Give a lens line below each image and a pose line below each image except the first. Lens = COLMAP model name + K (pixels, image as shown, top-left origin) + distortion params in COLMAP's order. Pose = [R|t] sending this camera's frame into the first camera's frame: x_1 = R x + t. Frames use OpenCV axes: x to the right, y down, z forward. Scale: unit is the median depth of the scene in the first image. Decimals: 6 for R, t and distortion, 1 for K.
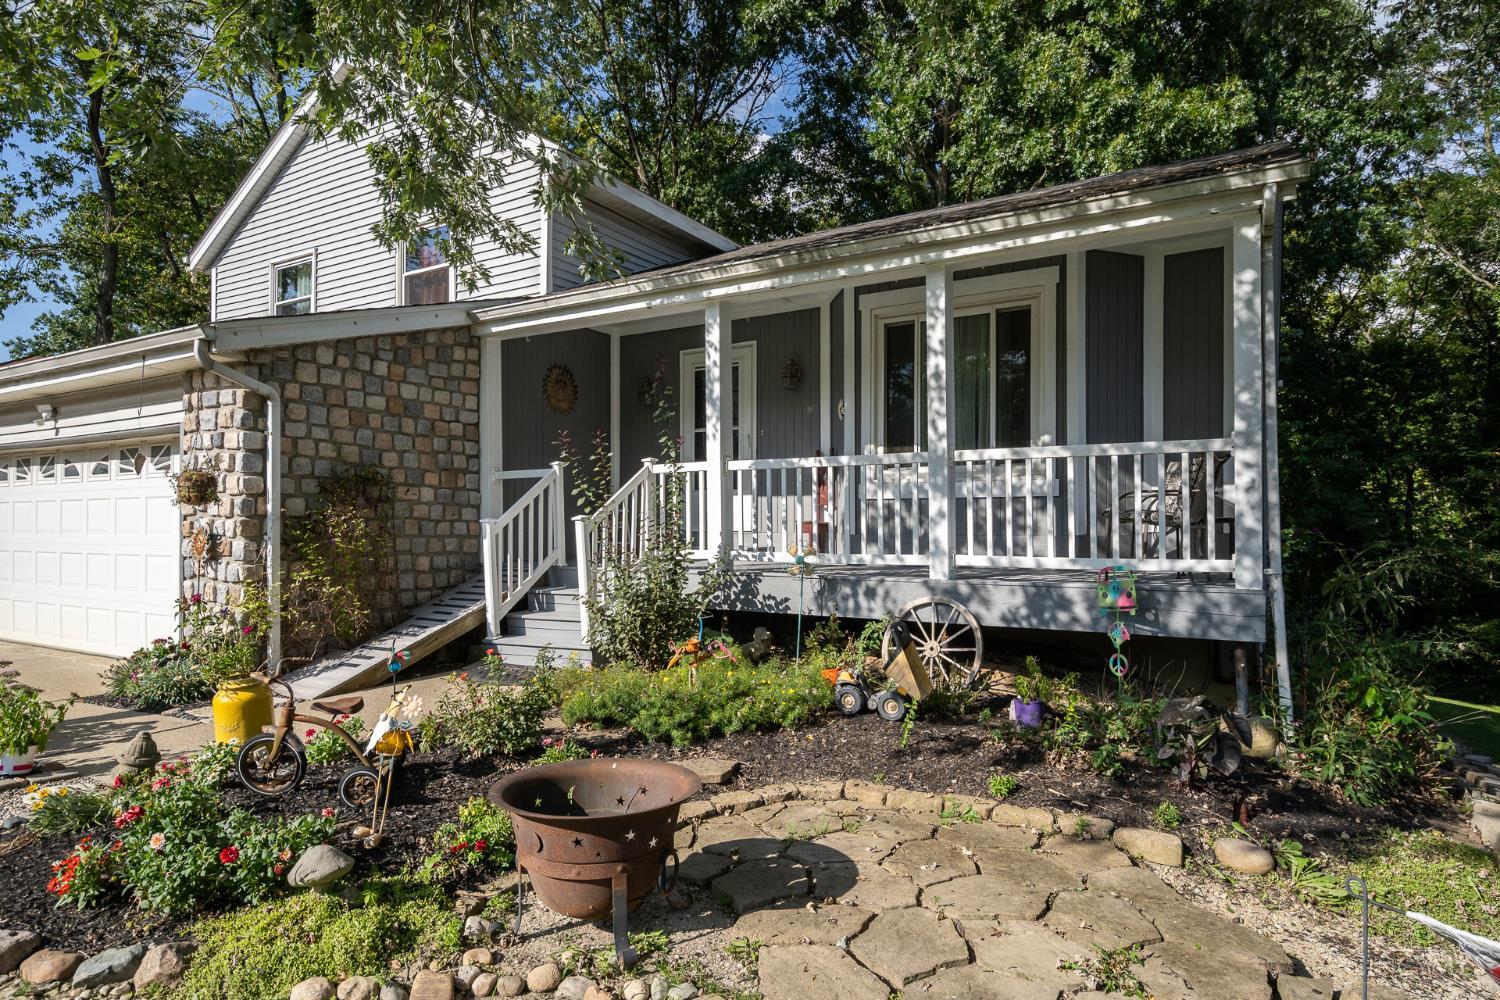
lens RADIAL K [[869.3, 0, 749.4], [0, 869.3, 520.9], [0, 0, 1]] dist [0.002444, 0.000471]
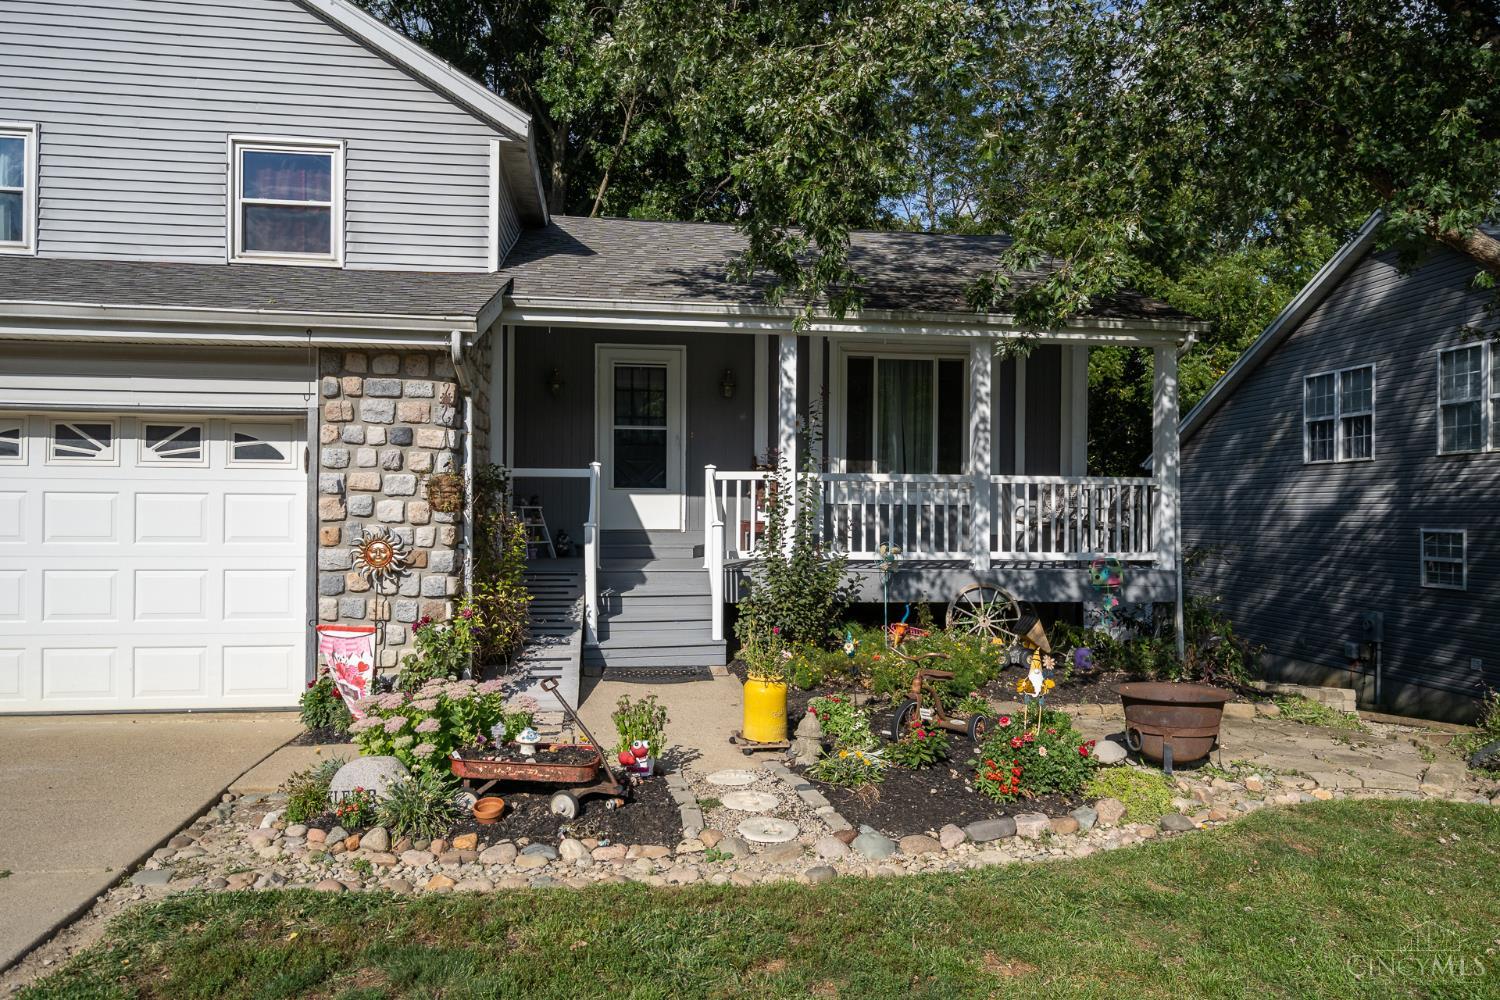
lens RADIAL K [[1075.5, 0, 750.0], [0, 1075.5, 500.0], [0, 0, 1]] dist [0.013488, -0.001547]
pose [[0.779201, 0.011088, 0.626677, -1.029113], [-0.015486, 0.999879, 0.001564, -0.036049], [-0.626583, -0.010923, 0.779278, -0.074045]]
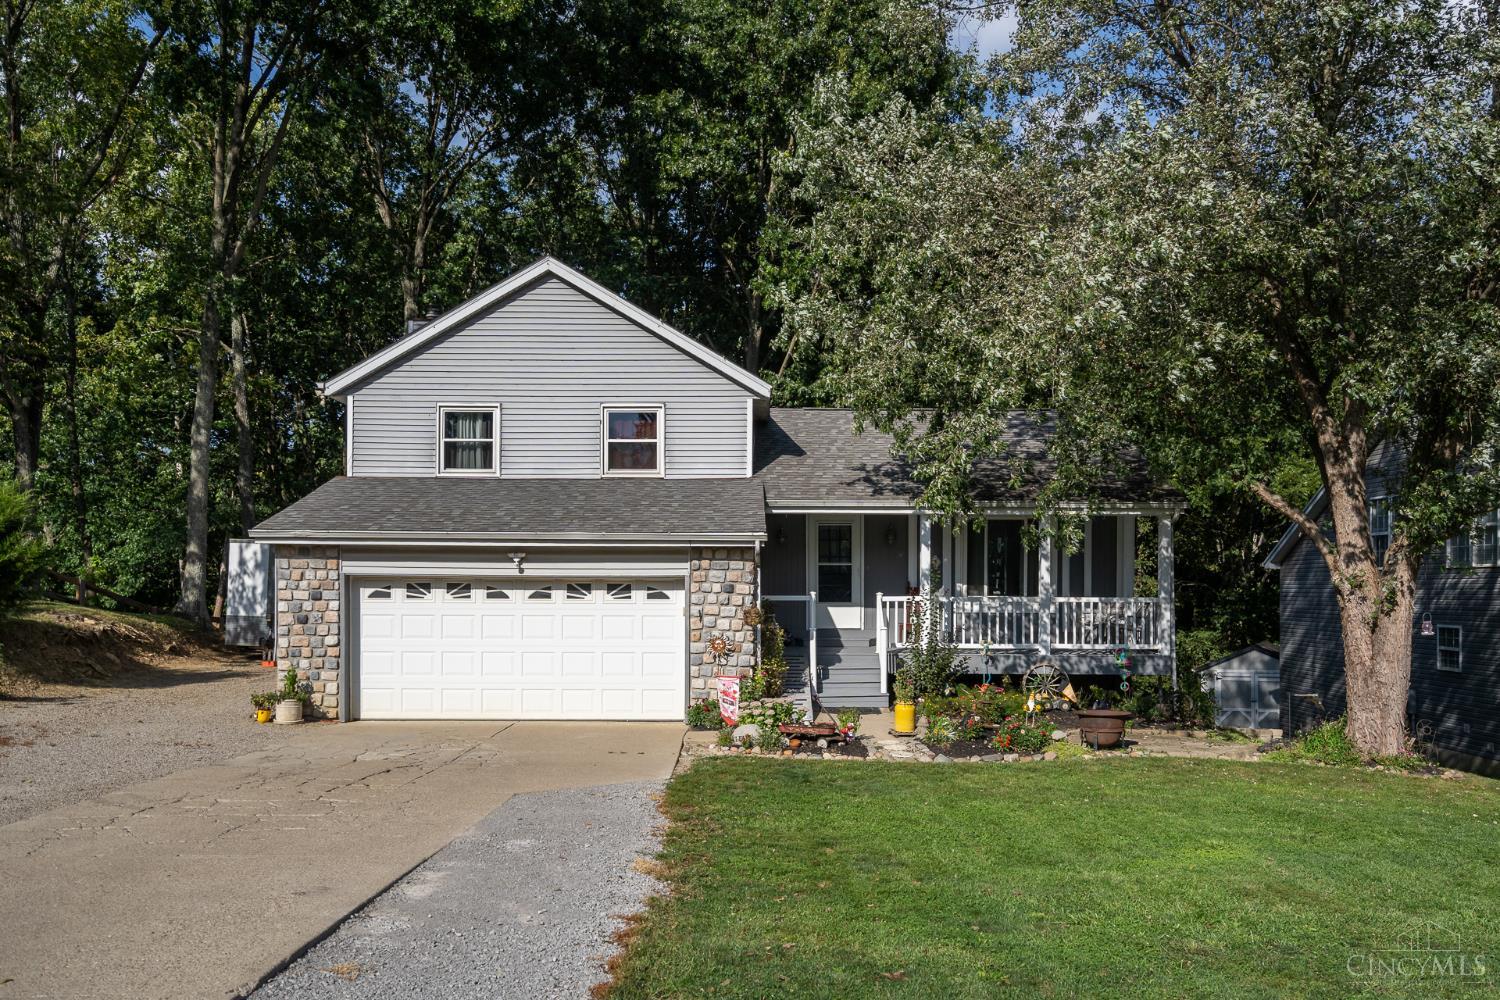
lens RADIAL K [[1302.4, 0, 746.3], [0, 1302.4, 588.7], [0, 0, 1]] dist [0.015440, -0.002734]
pose [[0.860036, 0.000049, 0.510234, -1.990300], [-0.008897, 0.999849, 0.014901, -0.135073], [-0.510157, -0.017355, 0.859906, -1.378159]]
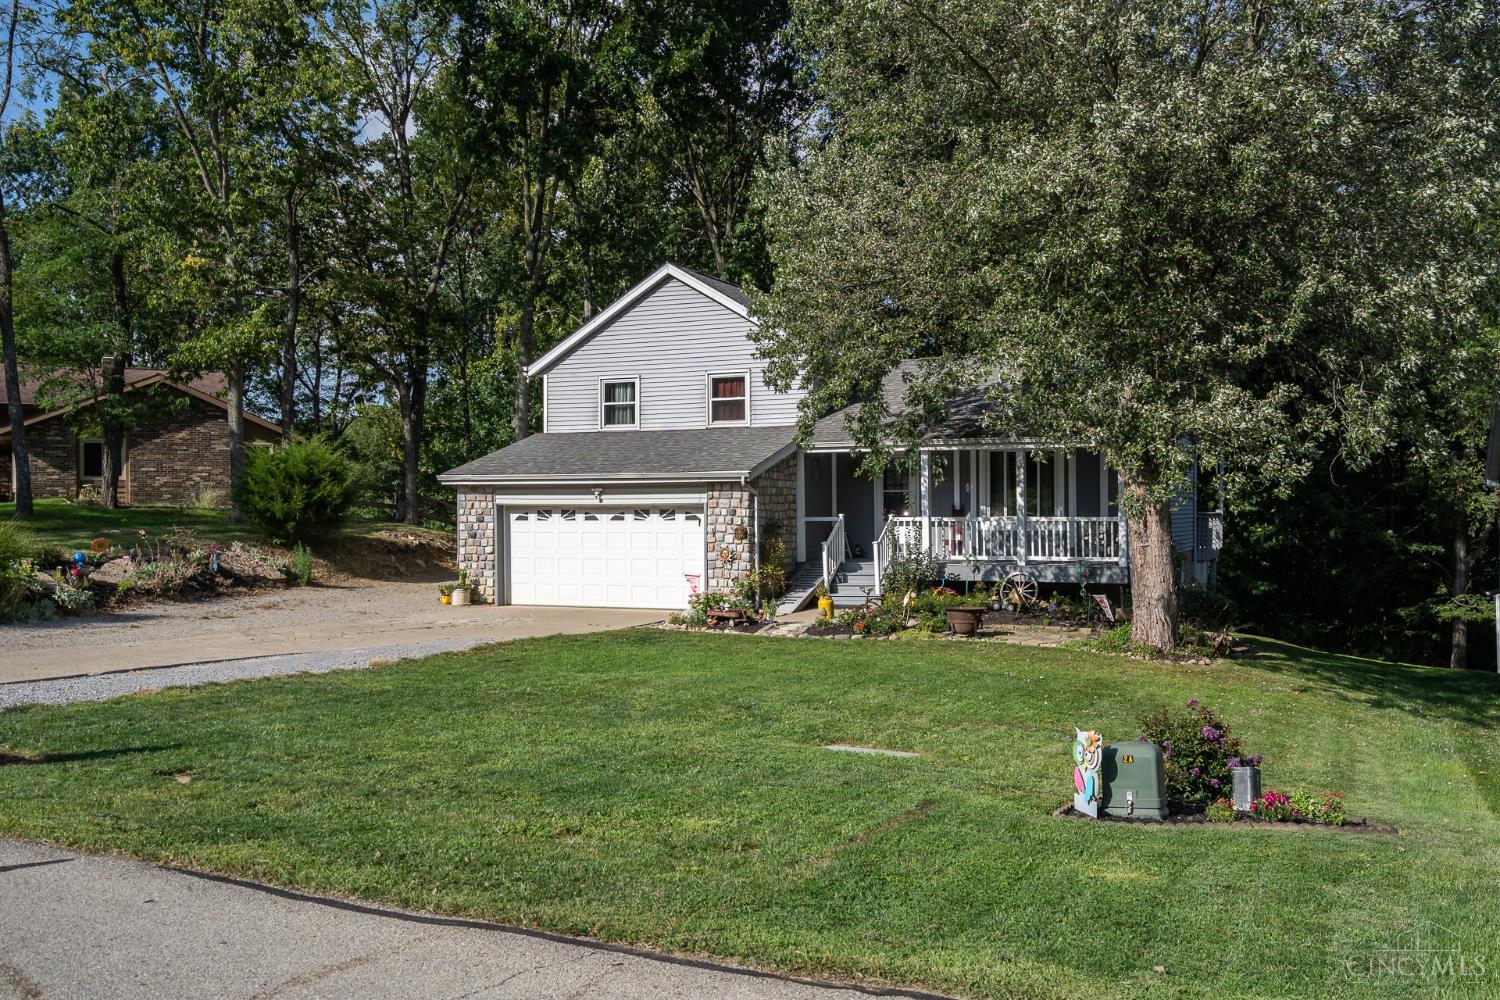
lens RADIAL K [[1407.5, 0, 750.0], [0, 1407.5, 500.0], [0, 0, 1]] dist [0.006353, 0.002859]
pose [[0.995209, -0.006747, 0.097536, -0.956447], [0.006017, 0.999952, 0.007780, -0.159852], [-0.097584, -0.007155, 0.995202, -2.984846]]
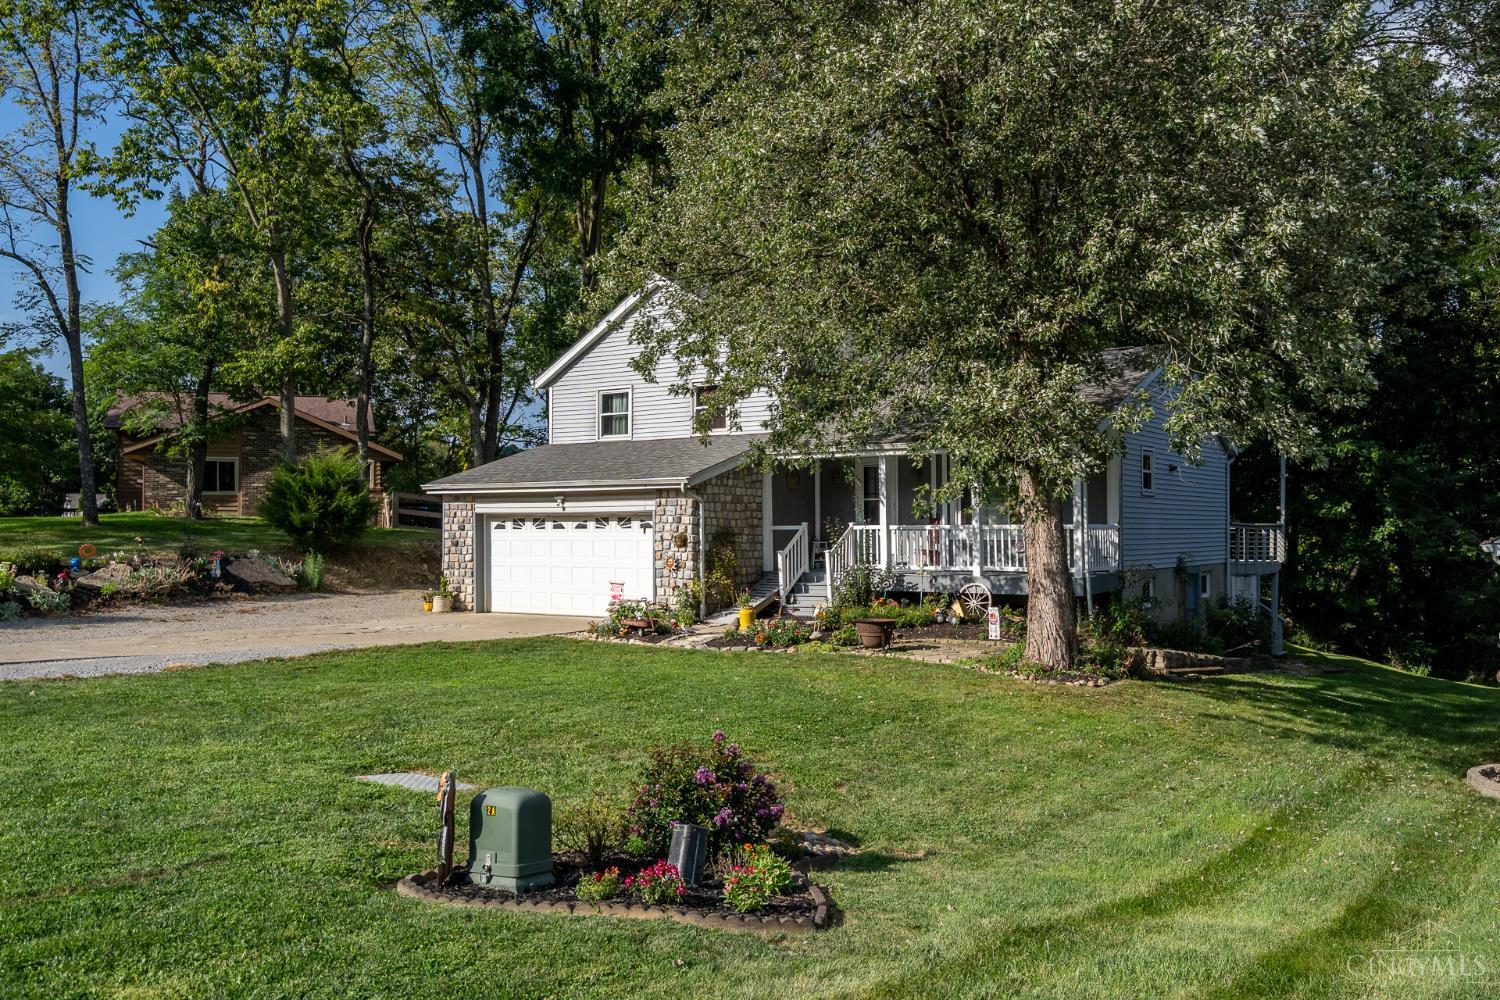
lens RADIAL K [[1303.0, 0, 757.6], [0, 1303.0, 483.4], [0, 0, 1]] dist [0.004934, 0.001169]
pose [[0.997571, -0.008843, -0.069087, -0.141208], [0.007365, 0.999739, -0.021613, -0.114778], [0.069260, 0.021051, 0.997376, -2.602201]]
